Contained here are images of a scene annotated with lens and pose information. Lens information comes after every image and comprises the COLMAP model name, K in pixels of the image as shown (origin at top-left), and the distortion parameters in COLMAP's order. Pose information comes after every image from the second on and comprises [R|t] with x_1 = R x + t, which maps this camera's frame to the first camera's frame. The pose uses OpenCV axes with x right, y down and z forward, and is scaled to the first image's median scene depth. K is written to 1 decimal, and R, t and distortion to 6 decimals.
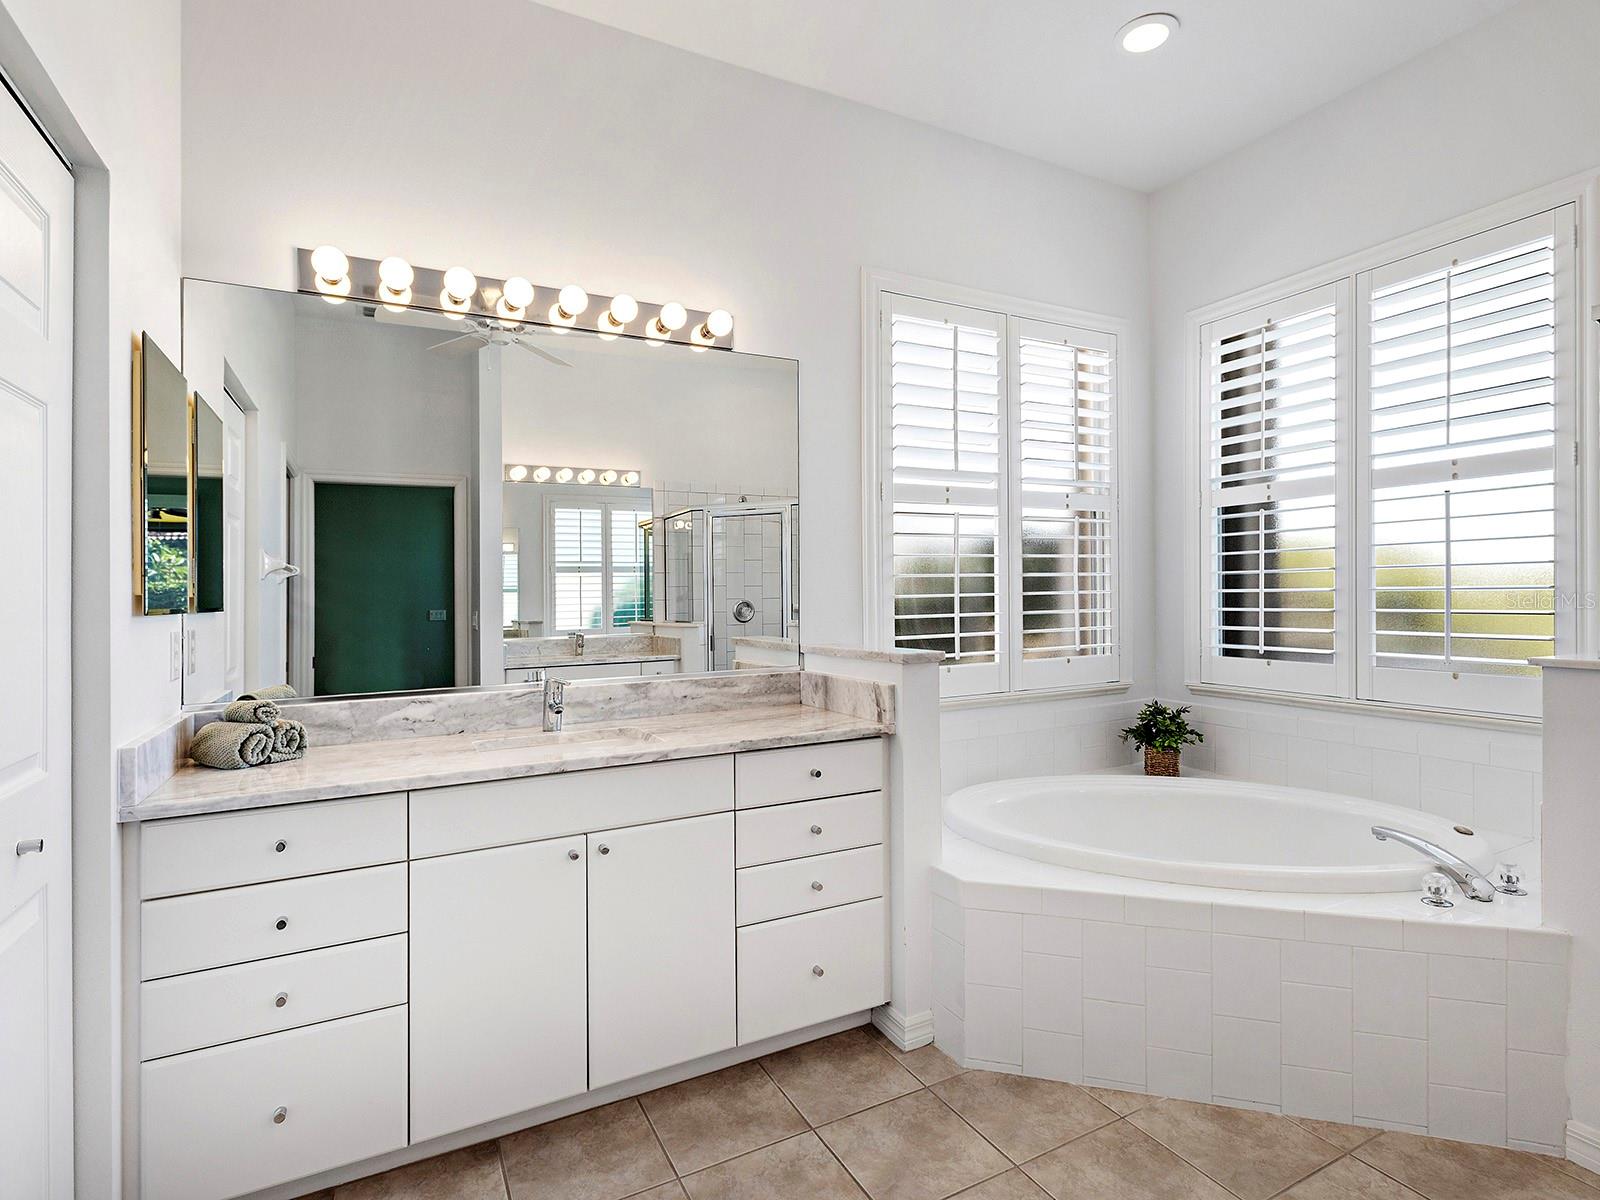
lens RADIAL K [[814.7, 0, 804.2], [0, 814.7, 584.0], [0, 0, 1]] dist [-0.000528, -0.000442]
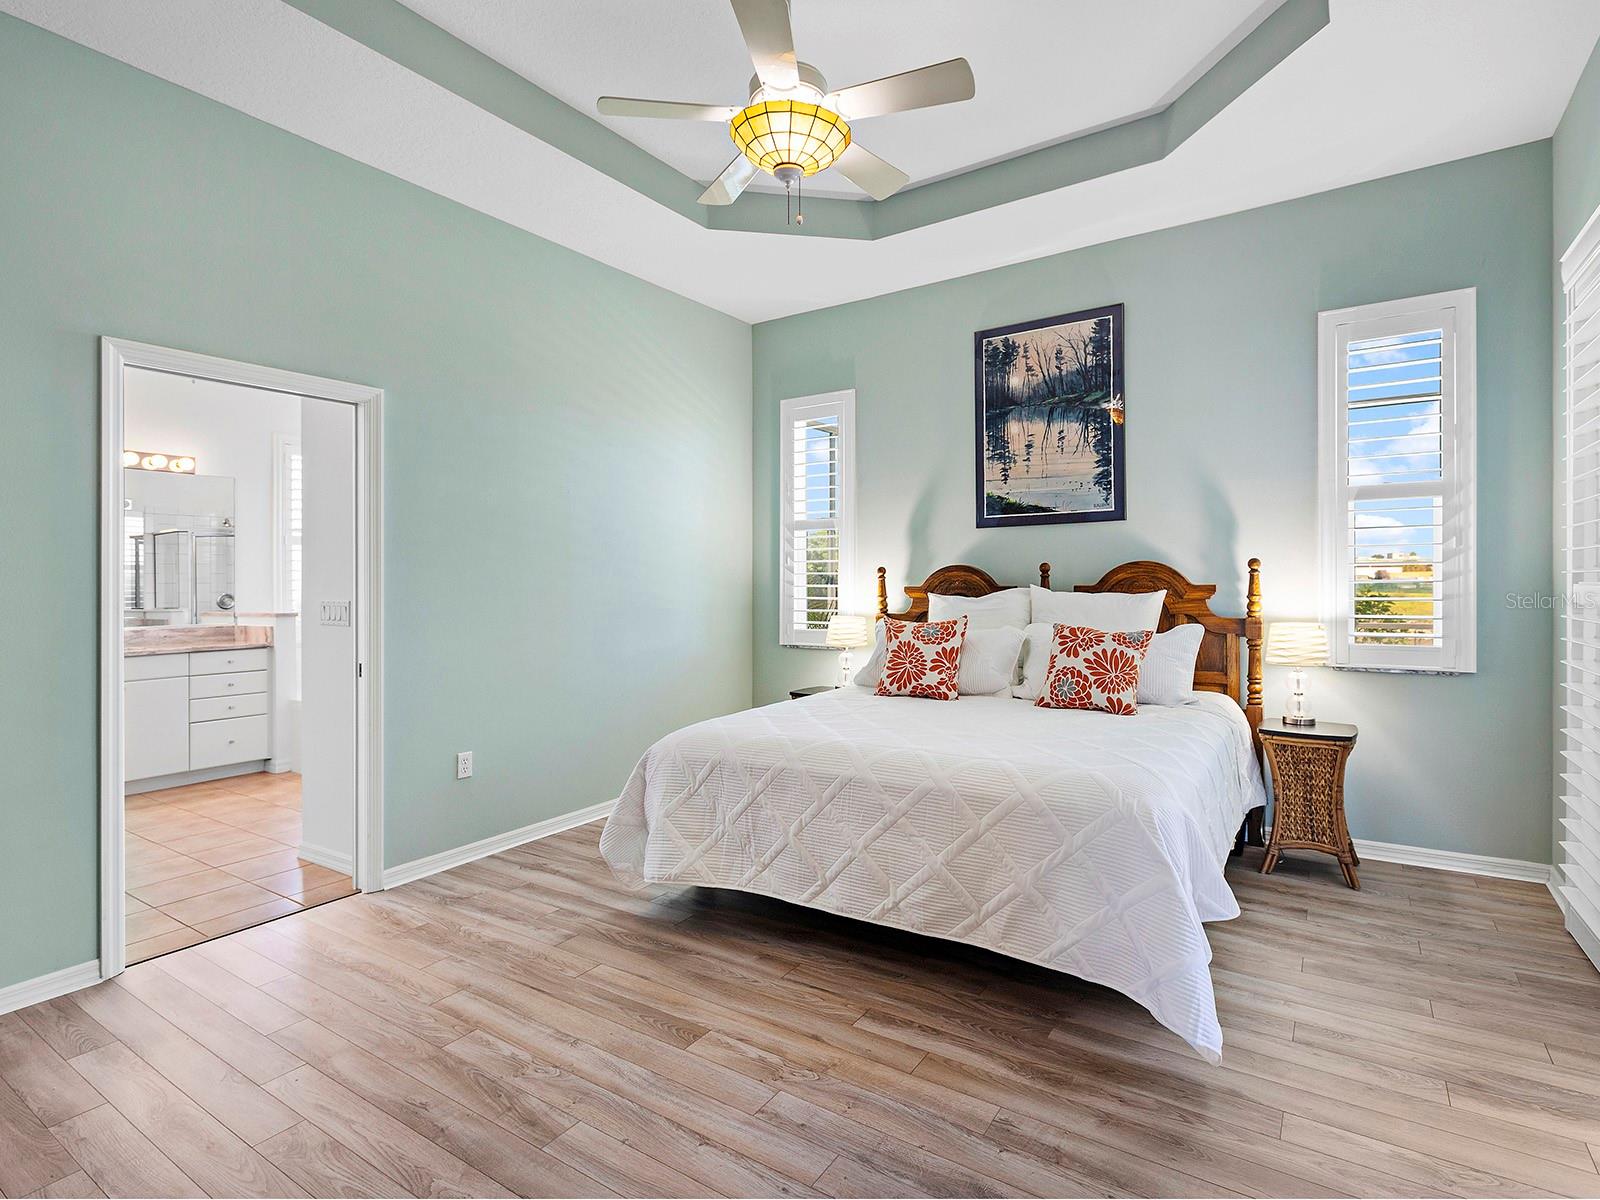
lens RADIAL K [[814.7, 0, 804.2], [0, 814.7, 584.0], [0, 0, 1]] dist [-0.000528, -0.000442]
pose [[0.875973, 0.002902, 0.482351, 0.246255], [-0.006141, 0.999968, 0.005137, -0.018183], [-0.482320, -0.007462, 0.875963, -1.426498]]
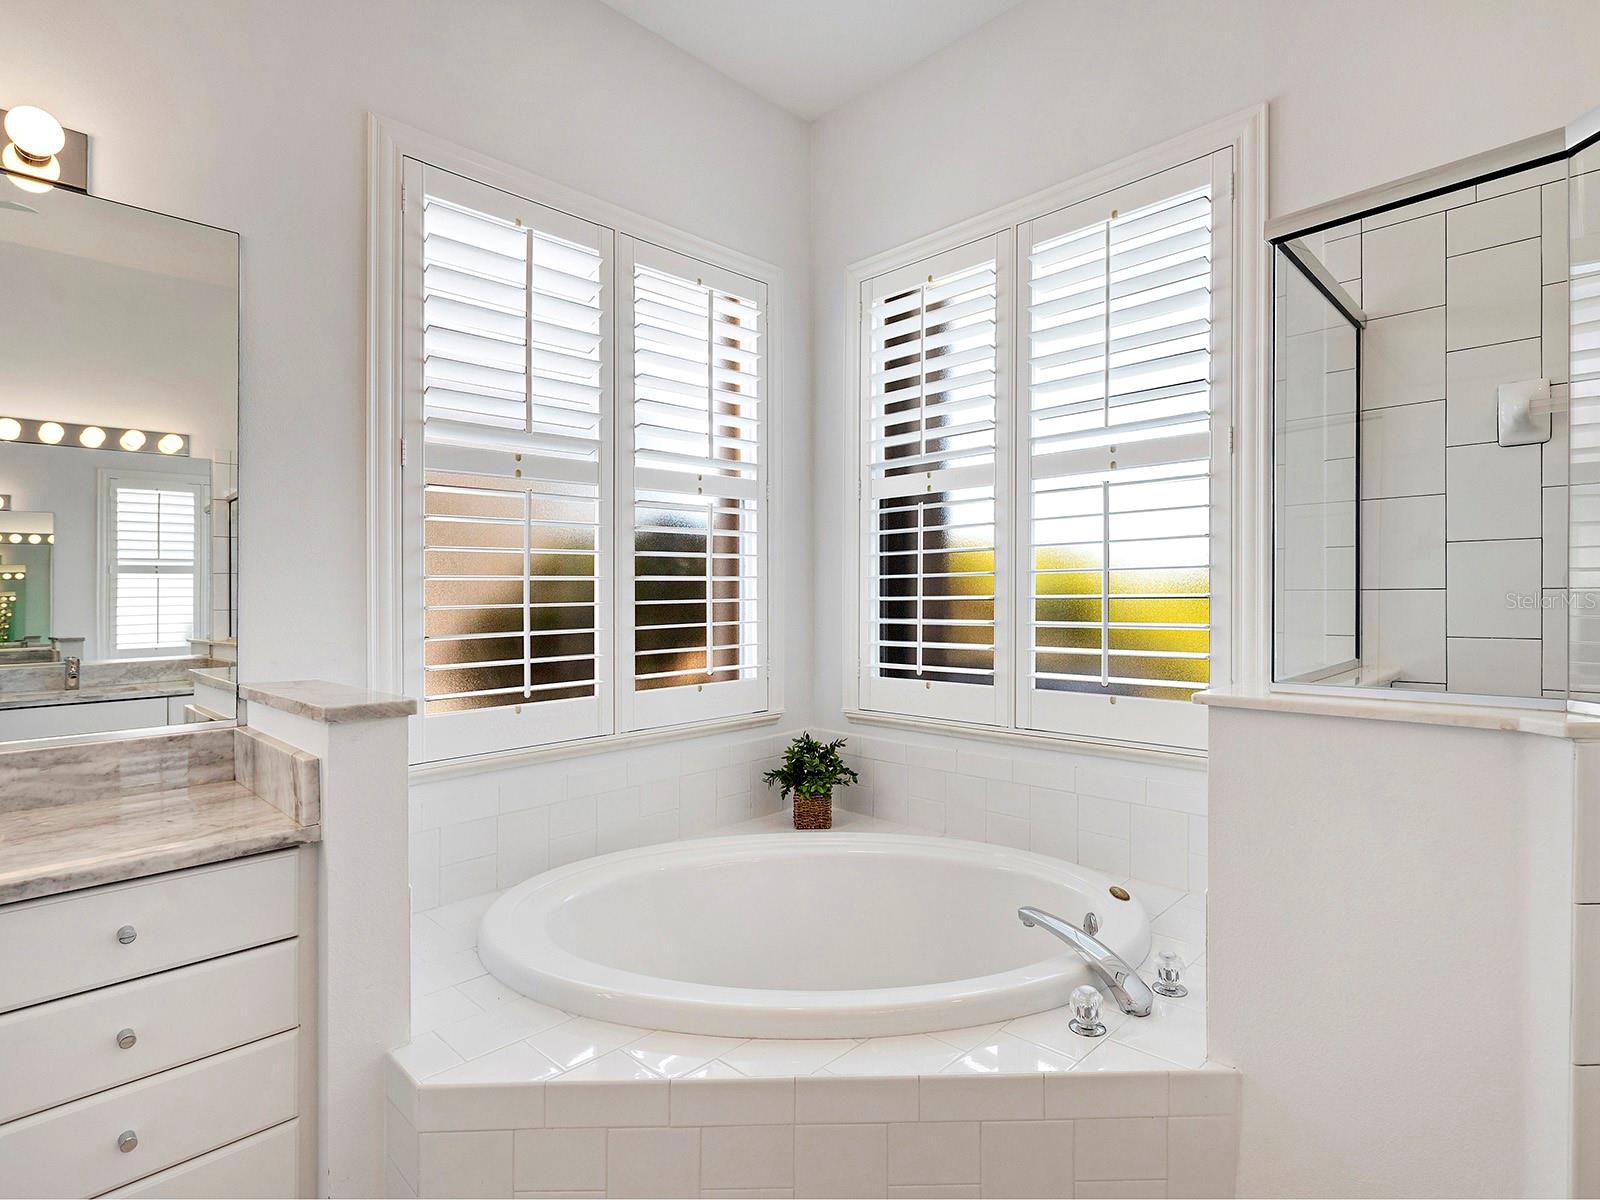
lens RADIAL K [[815.5, 0, 808.7], [0, 815.5, 590.3], [0, 0, 1]] dist [-0.000035, 0.000043]
pose [[0.952473, 0.003469, 0.304605, 0.202389], [-0.003460, 0.999994, -0.000569, 0.000016], [-0.304605, -0.000512, 0.952479, 0.244008]]
